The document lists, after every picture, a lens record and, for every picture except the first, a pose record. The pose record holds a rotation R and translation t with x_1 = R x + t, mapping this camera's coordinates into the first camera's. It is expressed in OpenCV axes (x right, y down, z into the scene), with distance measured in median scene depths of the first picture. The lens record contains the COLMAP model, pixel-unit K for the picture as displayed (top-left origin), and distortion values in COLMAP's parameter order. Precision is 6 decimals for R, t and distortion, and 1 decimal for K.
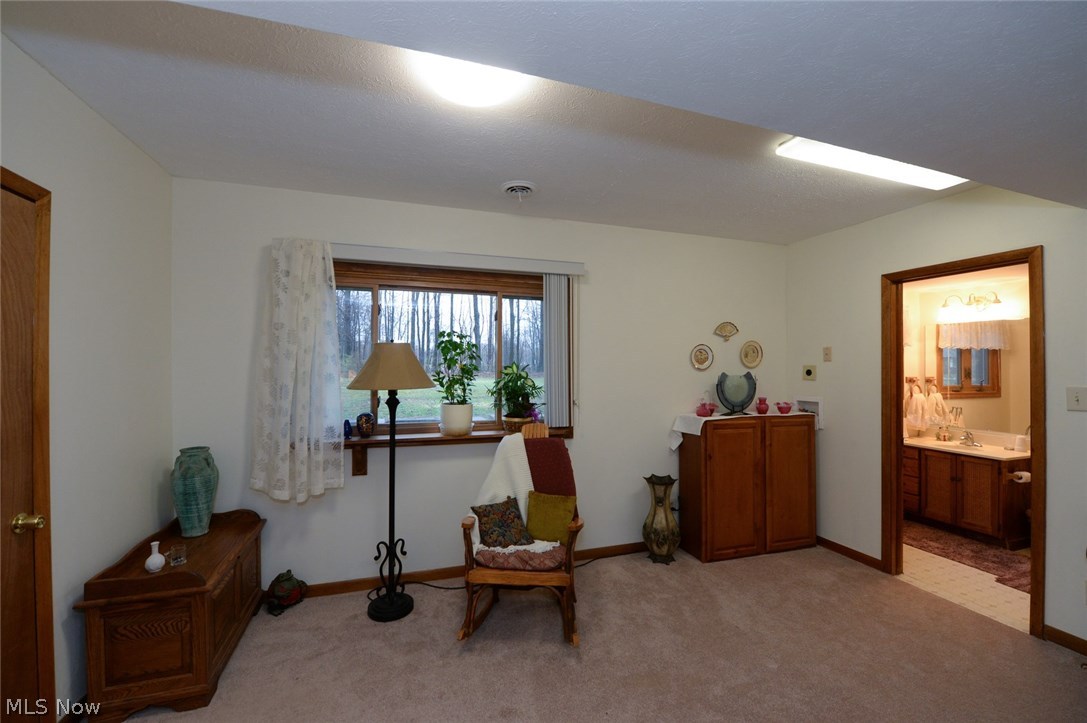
lens RADIAL K [[434.3, 0, 545.4], [0, 434.3, 361.5], [0, 0, 1]] dist [-0.013477, -0.002373]
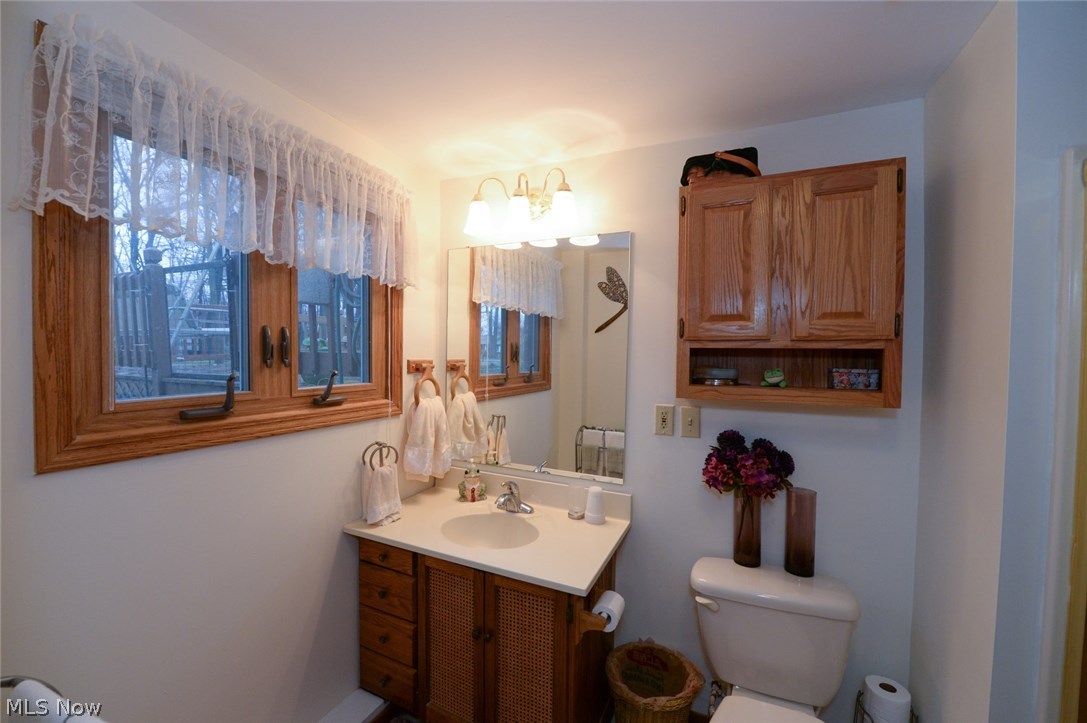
lens RADIAL K [[434.3, 0, 543.4], [0, 434.3, 361.6], [0, 0, 1]] dist [-0.013477, -0.002373]
pose [[0.670486, -0.010163, 0.741853, 0.606146], [-0.019867, 0.999302, 0.031646, 0.020357], [-0.741657, -0.035956, 0.669815, 0.605061]]
